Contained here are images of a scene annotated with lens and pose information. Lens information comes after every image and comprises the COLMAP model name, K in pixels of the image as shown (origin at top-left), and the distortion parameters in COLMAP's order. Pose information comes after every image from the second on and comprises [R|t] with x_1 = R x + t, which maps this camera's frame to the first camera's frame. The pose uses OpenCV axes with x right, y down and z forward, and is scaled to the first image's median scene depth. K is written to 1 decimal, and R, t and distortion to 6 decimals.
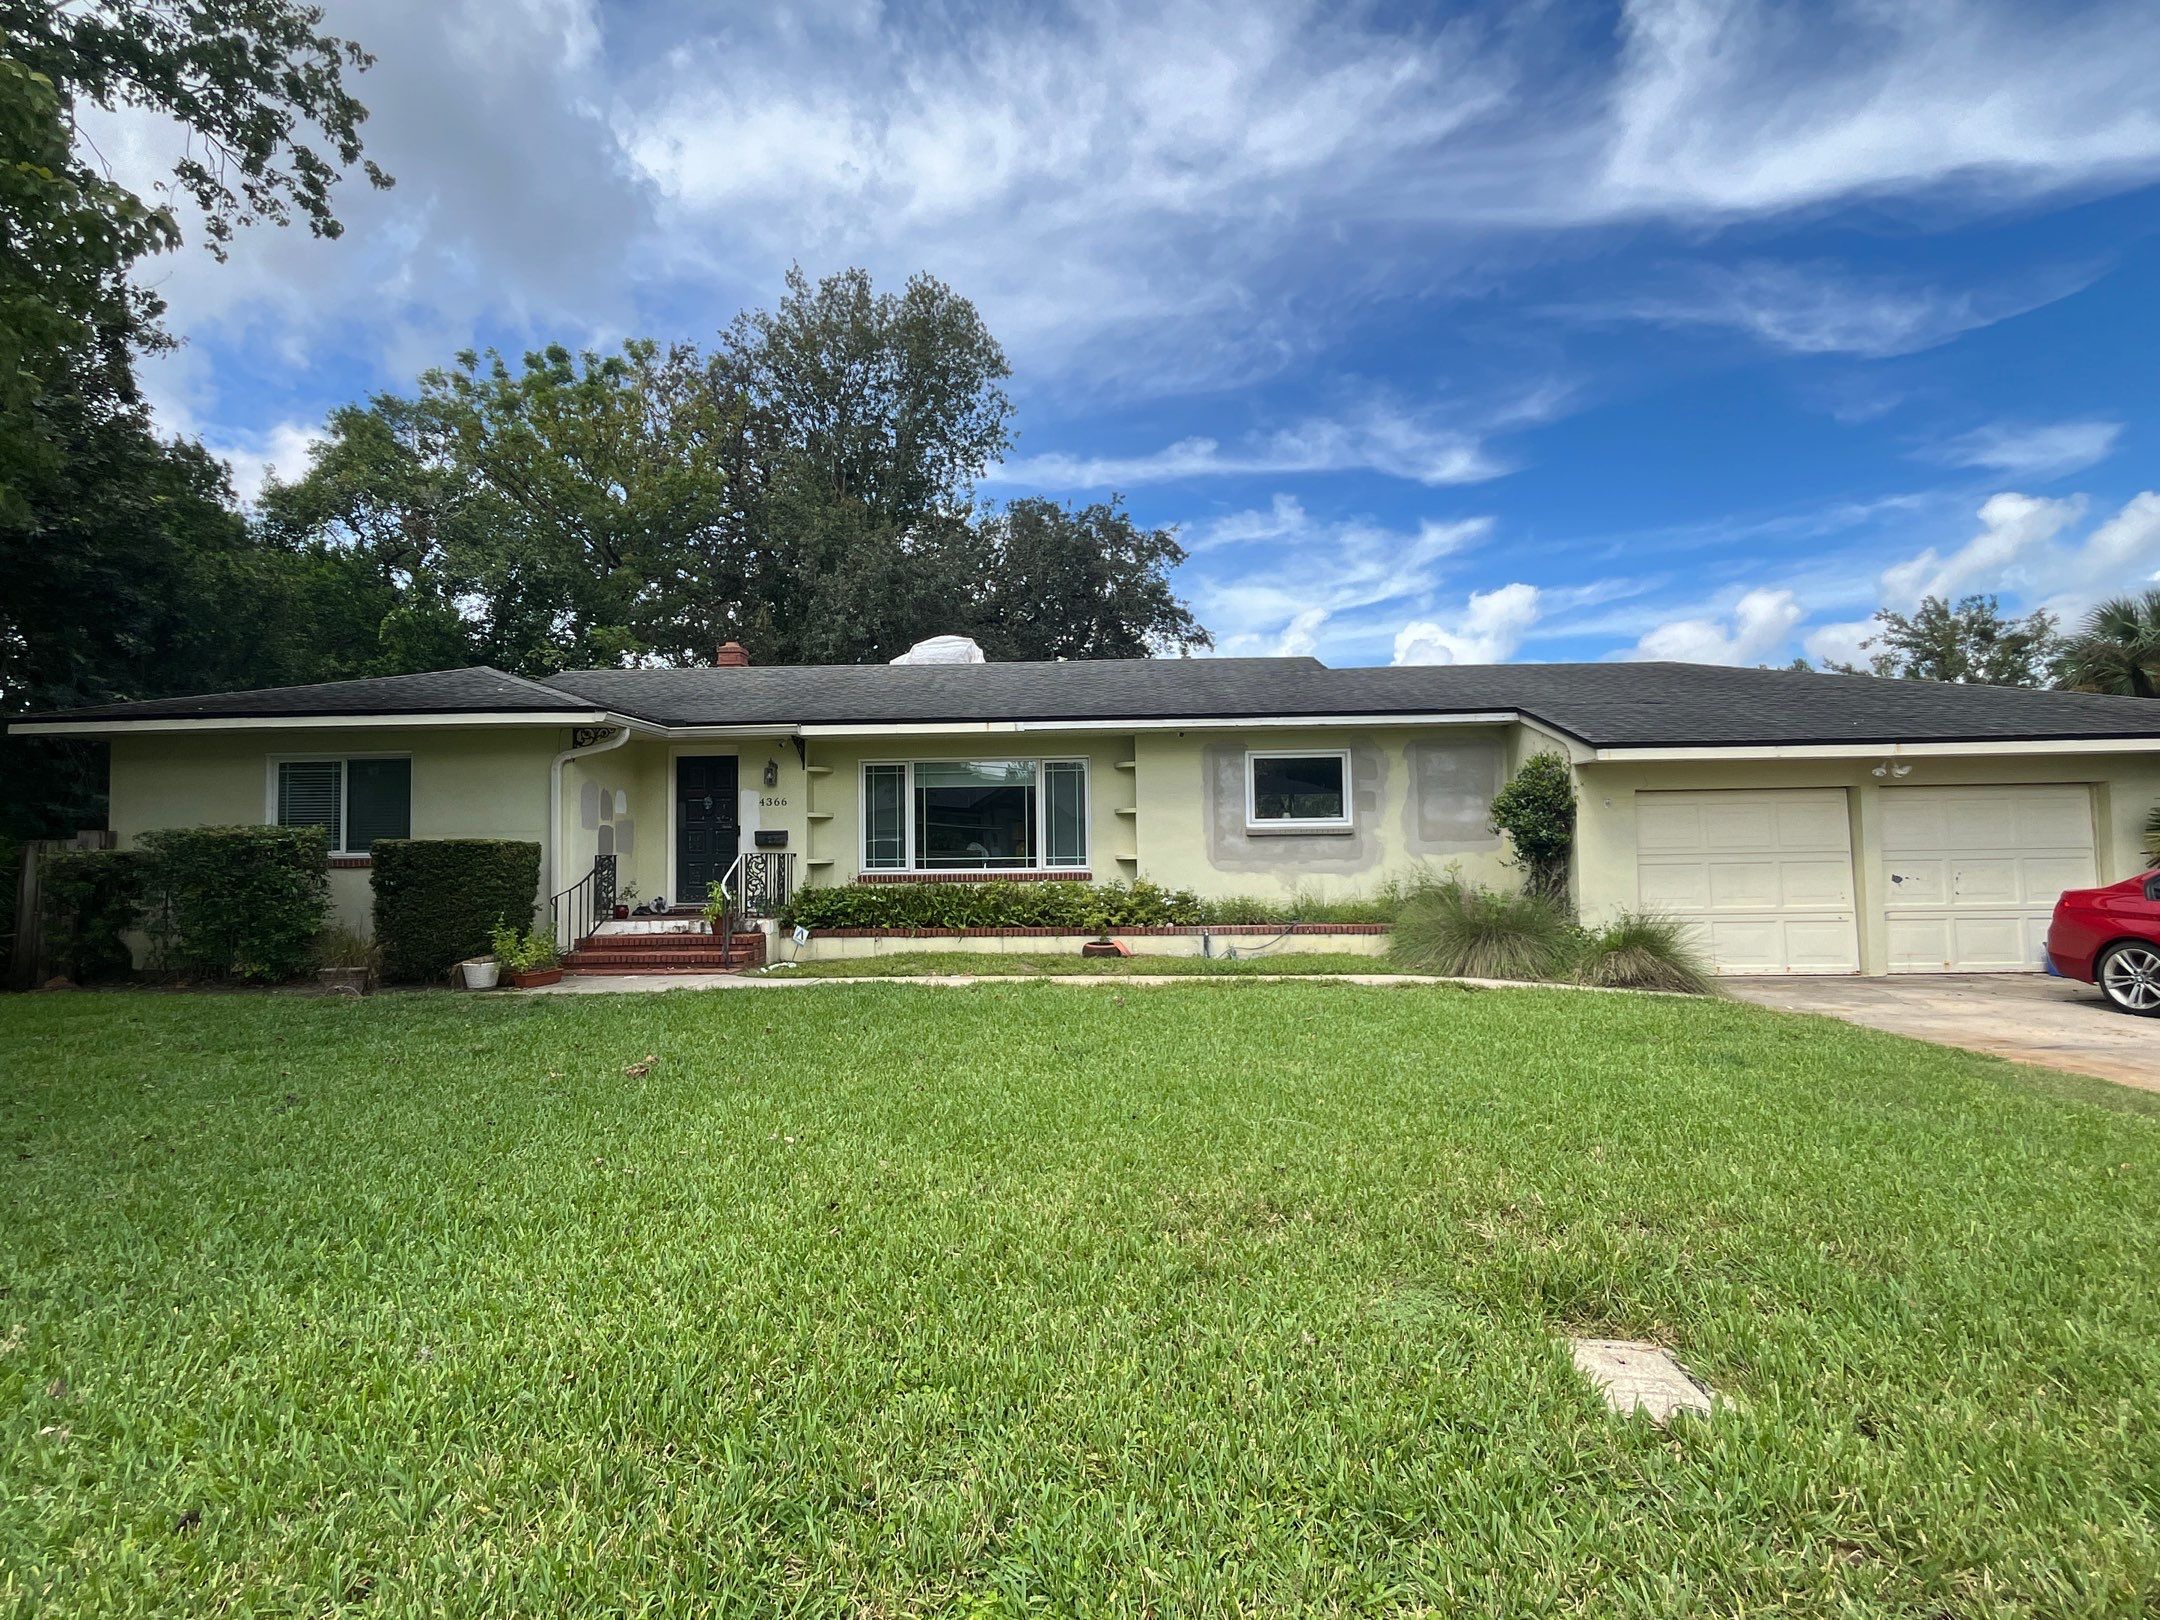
lens RADIAL K [[964.7, 0, 1080.0], [0, 964.7, 810.0], [0, 0, 1]] dist [0.002291, 0.000291]
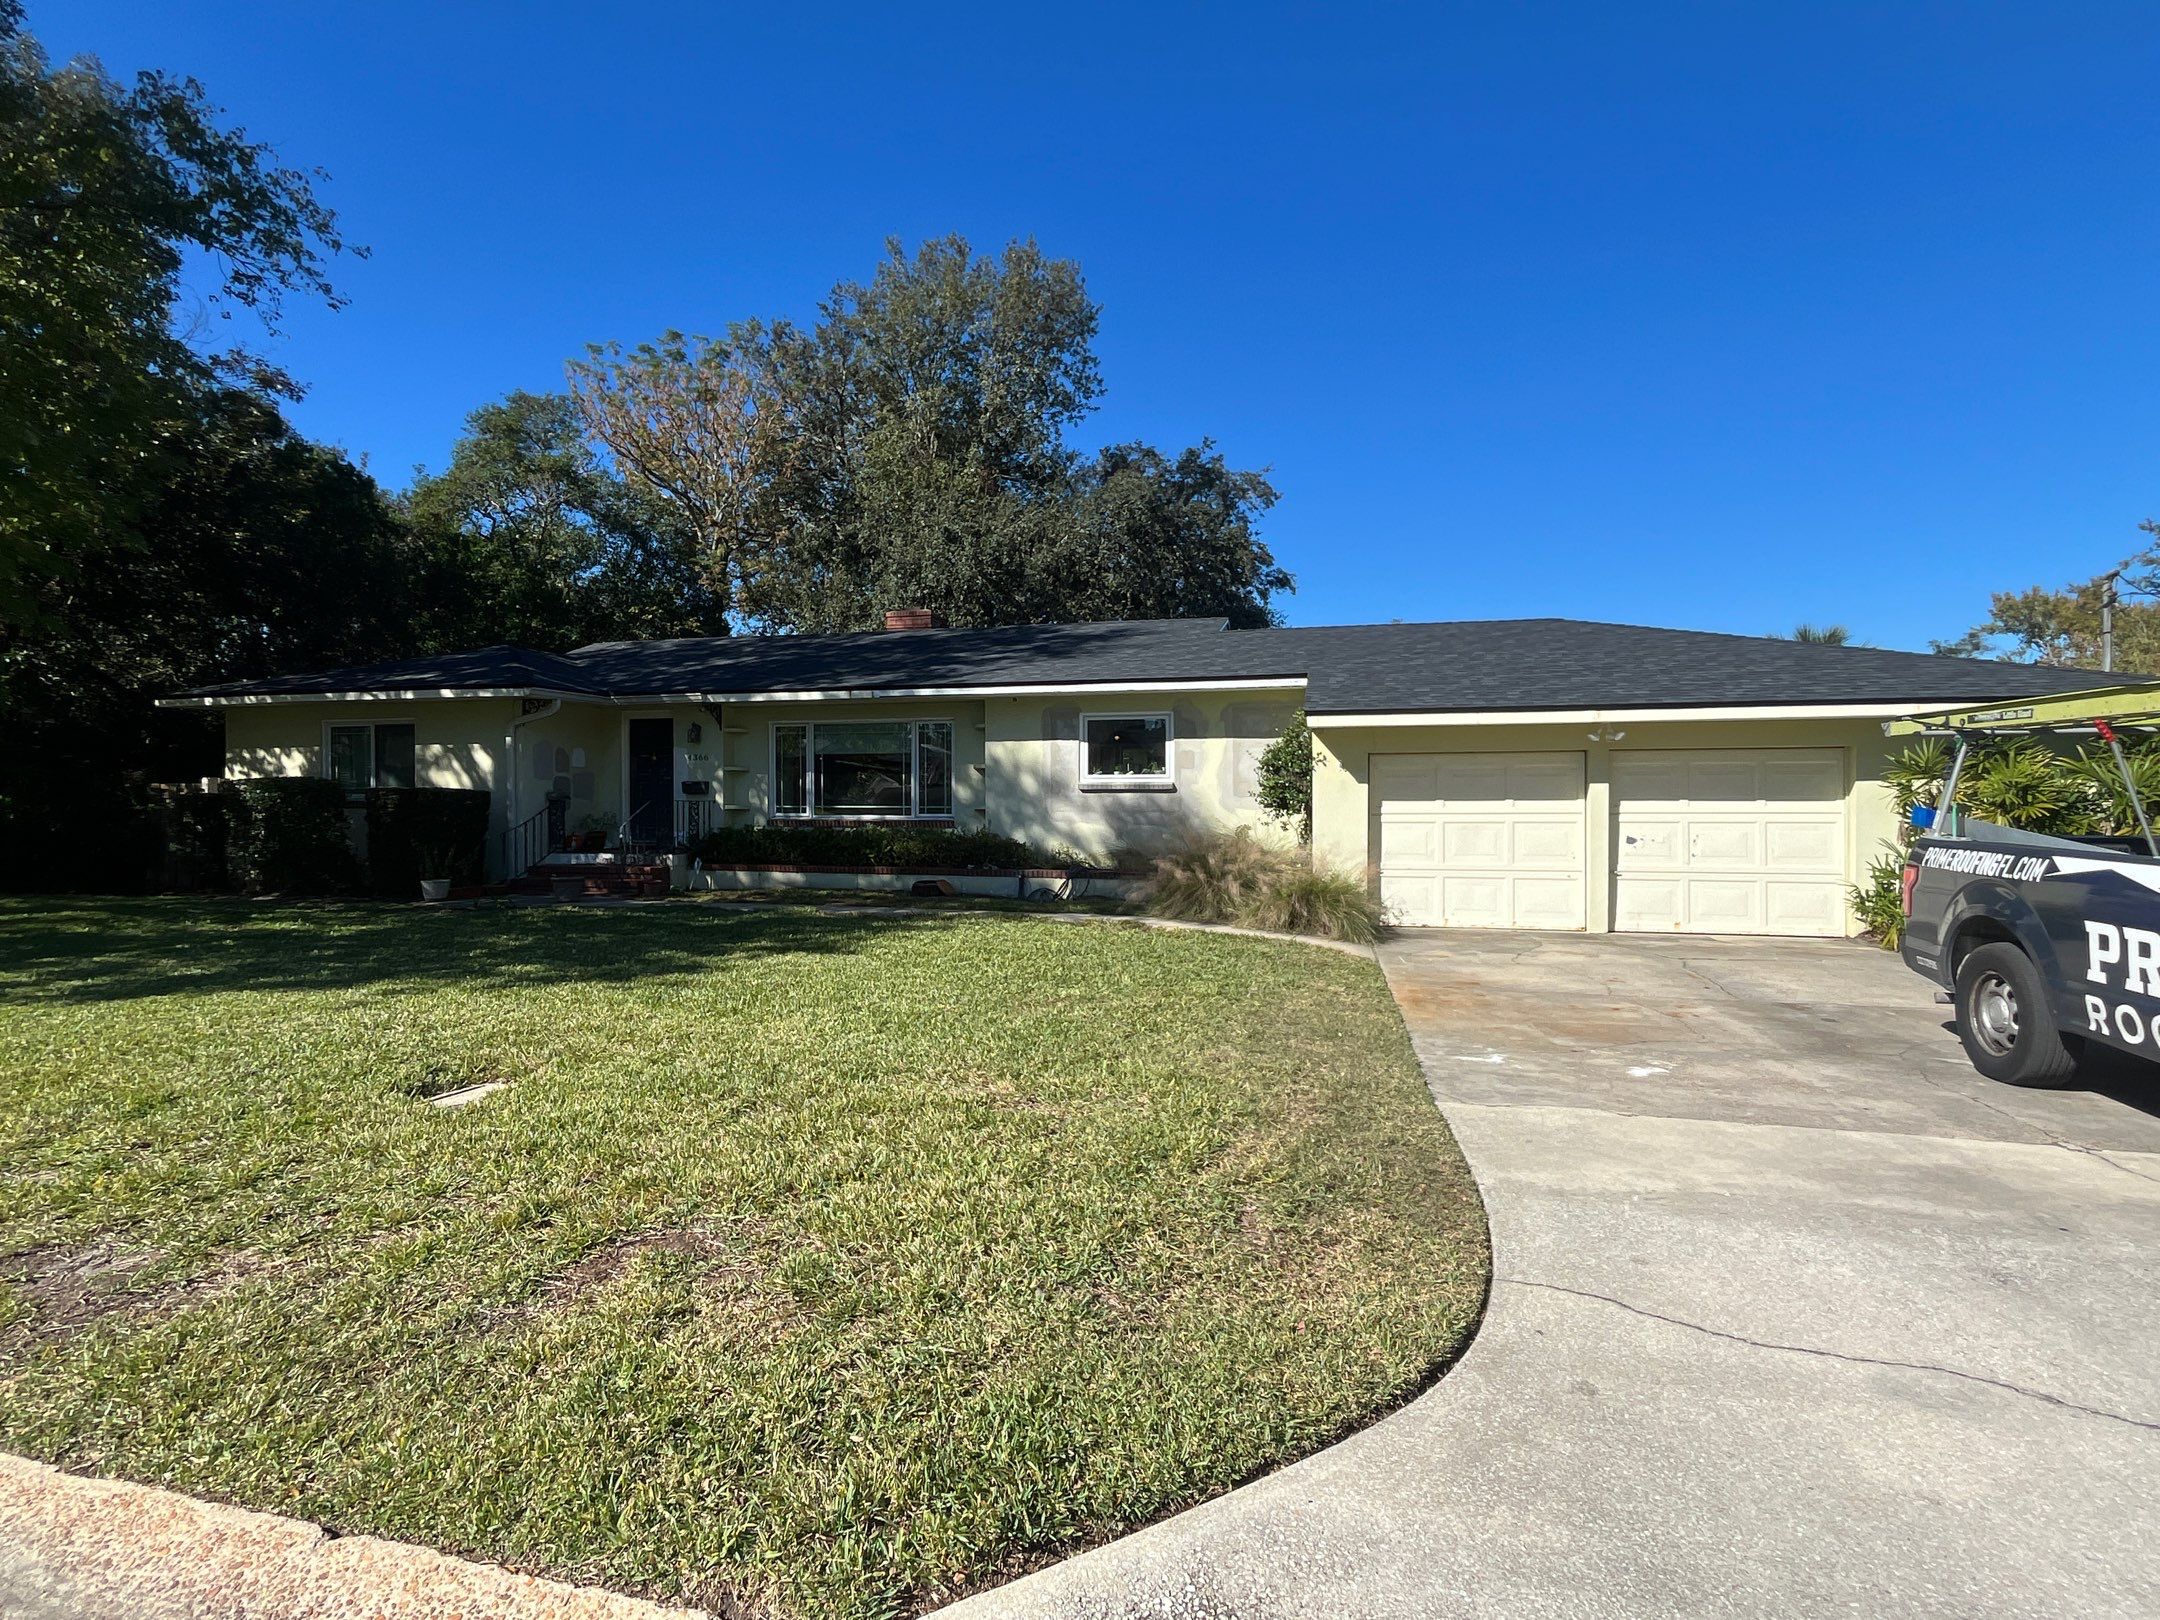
lens RADIAL K [[964.7, 0, 1080.0], [0, 964.7, 810.0], [0, 0, 1]] dist [0.002291, 0.000291]
pose [[0.983730, 0.014712, -0.179049, 0.363345], [-0.003553, 0.998039, 0.062490, -0.019090], [0.179617, -0.060837, 0.981854, -0.093260]]
